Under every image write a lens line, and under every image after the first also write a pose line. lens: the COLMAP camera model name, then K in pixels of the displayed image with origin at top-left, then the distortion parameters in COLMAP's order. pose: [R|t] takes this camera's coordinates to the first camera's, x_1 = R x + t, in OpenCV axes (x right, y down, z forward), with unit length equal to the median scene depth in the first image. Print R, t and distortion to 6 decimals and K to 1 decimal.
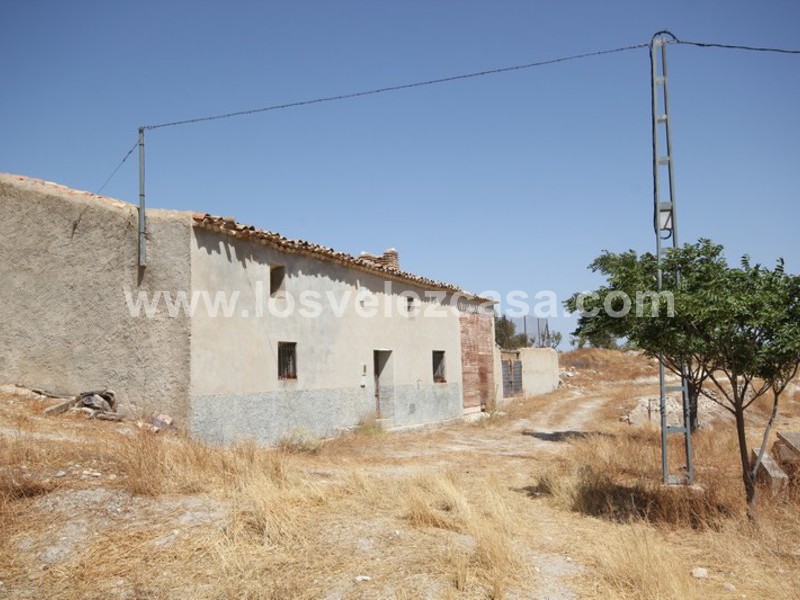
lens RADIAL K [[788.6, 0, 402.5], [0, 788.6, 299.9], [0, 0, 1]] dist [0.022764, 0.000000]
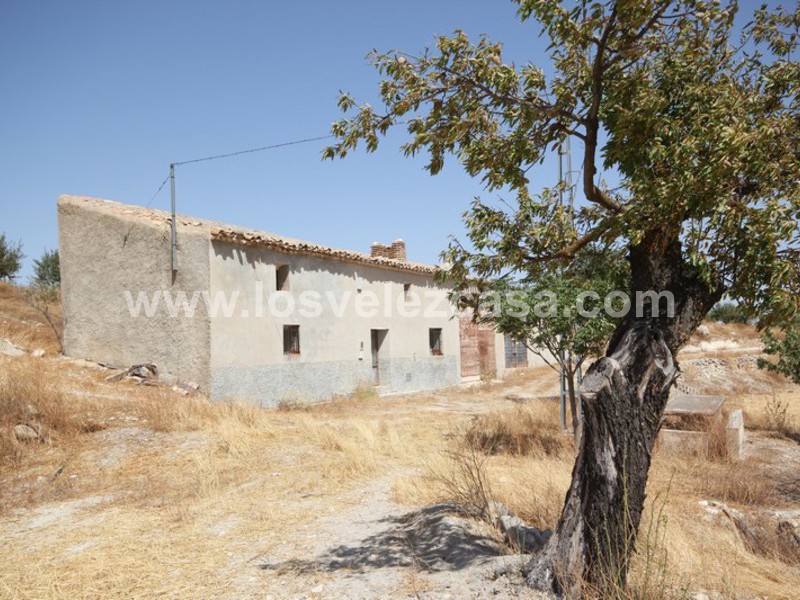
lens RADIAL K [[788.6, 0, 397.9], [0, 788.6, 300.5], [0, 0, 1]] dist [0.022764, 0.000000]
pose [[0.996517, -0.009093, -0.082895, 0.141947], [0.012288, 0.999198, 0.038113, -0.035151], [0.082482, -0.038999, 0.995829, -0.268309]]
